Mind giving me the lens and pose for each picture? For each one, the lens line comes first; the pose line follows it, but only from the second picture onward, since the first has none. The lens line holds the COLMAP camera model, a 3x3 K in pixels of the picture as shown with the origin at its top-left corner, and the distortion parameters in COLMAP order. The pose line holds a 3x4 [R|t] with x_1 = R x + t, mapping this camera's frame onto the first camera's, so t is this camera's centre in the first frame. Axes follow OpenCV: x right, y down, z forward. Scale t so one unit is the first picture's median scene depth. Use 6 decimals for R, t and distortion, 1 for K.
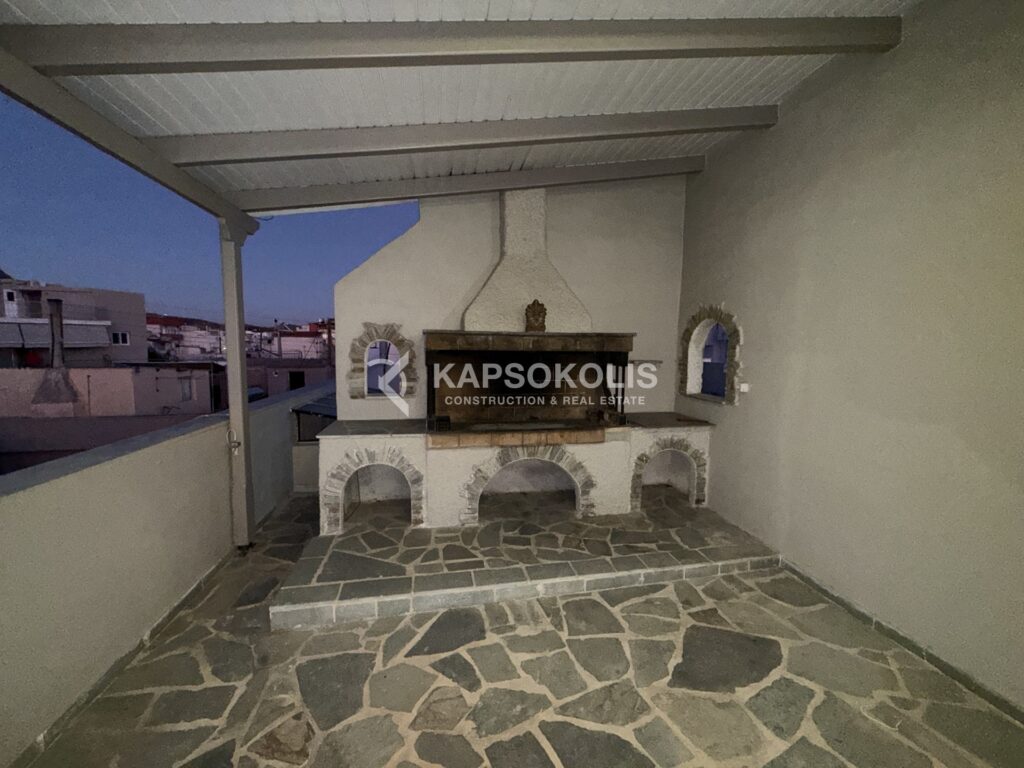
lens RADIAL K [[406.9, 0, 512.0], [0, 406.9, 384.0], [0, 0, 1]] dist [0.000667, -0.000210]
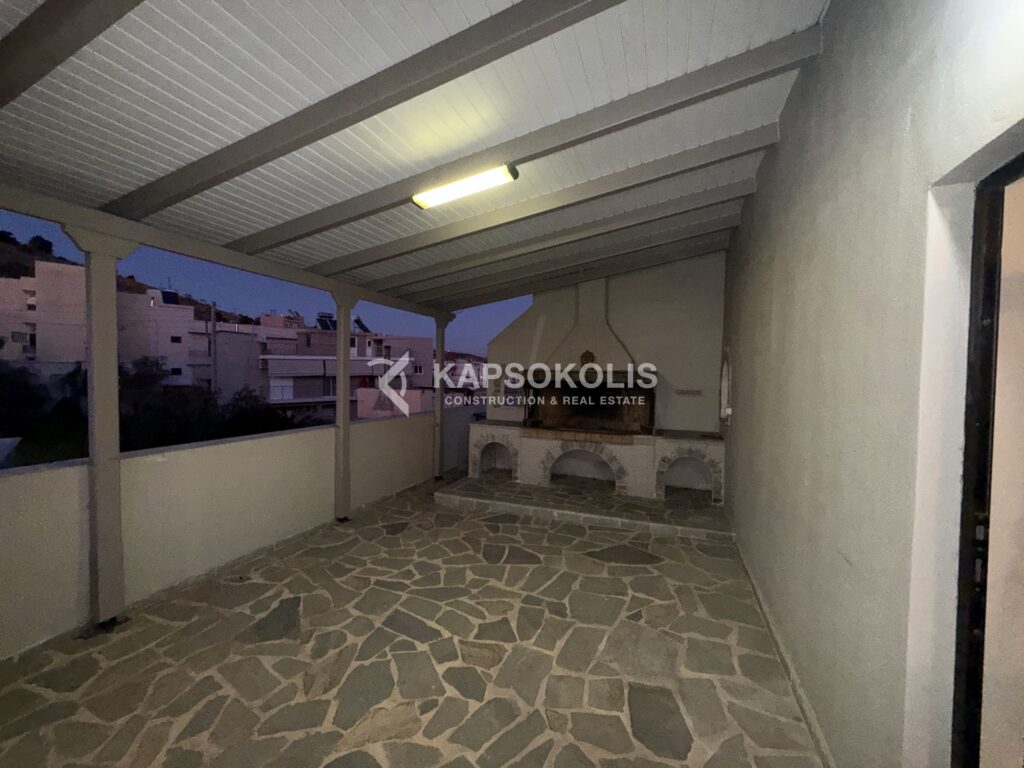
lens RADIAL K [[406.9, 0, 512.0], [0, 406.9, 384.0], [0, 0, 1]] dist [0.000667, -0.000210]
pose [[0.855370, 0.017758, -0.517713, 0.678907], [-0.055667, 0.996776, -0.057782, 0.038463], [0.515018, 0.078245, 0.853601, -0.550010]]
